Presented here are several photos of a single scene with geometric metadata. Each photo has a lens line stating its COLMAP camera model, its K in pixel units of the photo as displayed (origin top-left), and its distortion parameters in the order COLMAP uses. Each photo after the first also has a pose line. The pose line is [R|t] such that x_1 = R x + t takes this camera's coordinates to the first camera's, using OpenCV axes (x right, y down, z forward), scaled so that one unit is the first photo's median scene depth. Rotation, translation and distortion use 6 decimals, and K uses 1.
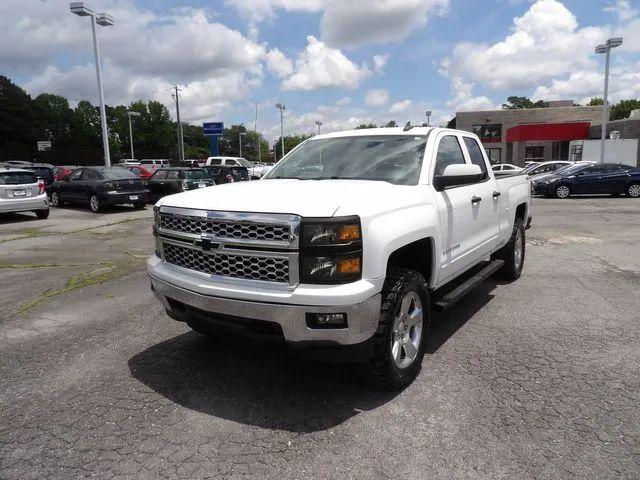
lens RADIAL K [[448.9, 0, 323.8], [0, 448.9, 236.7], [0, 0, 1]] dist [-0.000109, 0.005144]
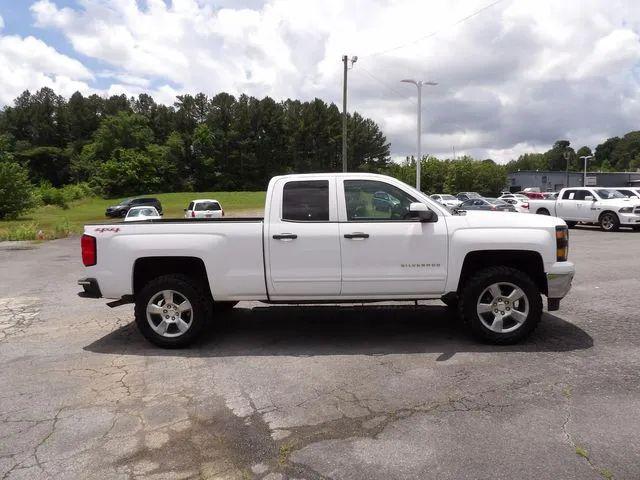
lens RADIAL K [[460.4, 0, 329.9], [0, 460.4, 220.5], [0, 0, 1]] dist [-0.000053, 0.001252]
pose [[-0.499769, -0.003681, 0.866151, -1.071370], [0.159041, 0.982599, 0.095942, -0.293132], [-0.851432, 0.185703, -0.490487, 1.989729]]
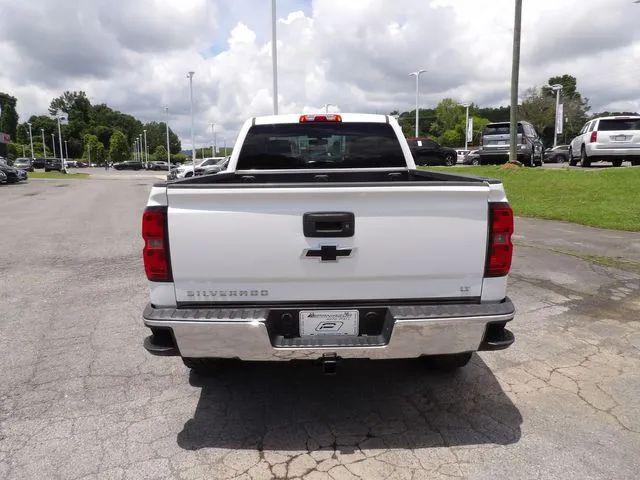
lens RADIAL K [[449.8, 0, 321.9], [0, 449.8, 235.4], [0, 0, 1]] dist [-0.003369, 0.007110]
pose [[-0.821196, 0.120645, -0.557747, 0.896039], [-0.064353, 0.951582, 0.300583, -0.352025], [0.567006, 0.282730, -0.773672, 2.251775]]
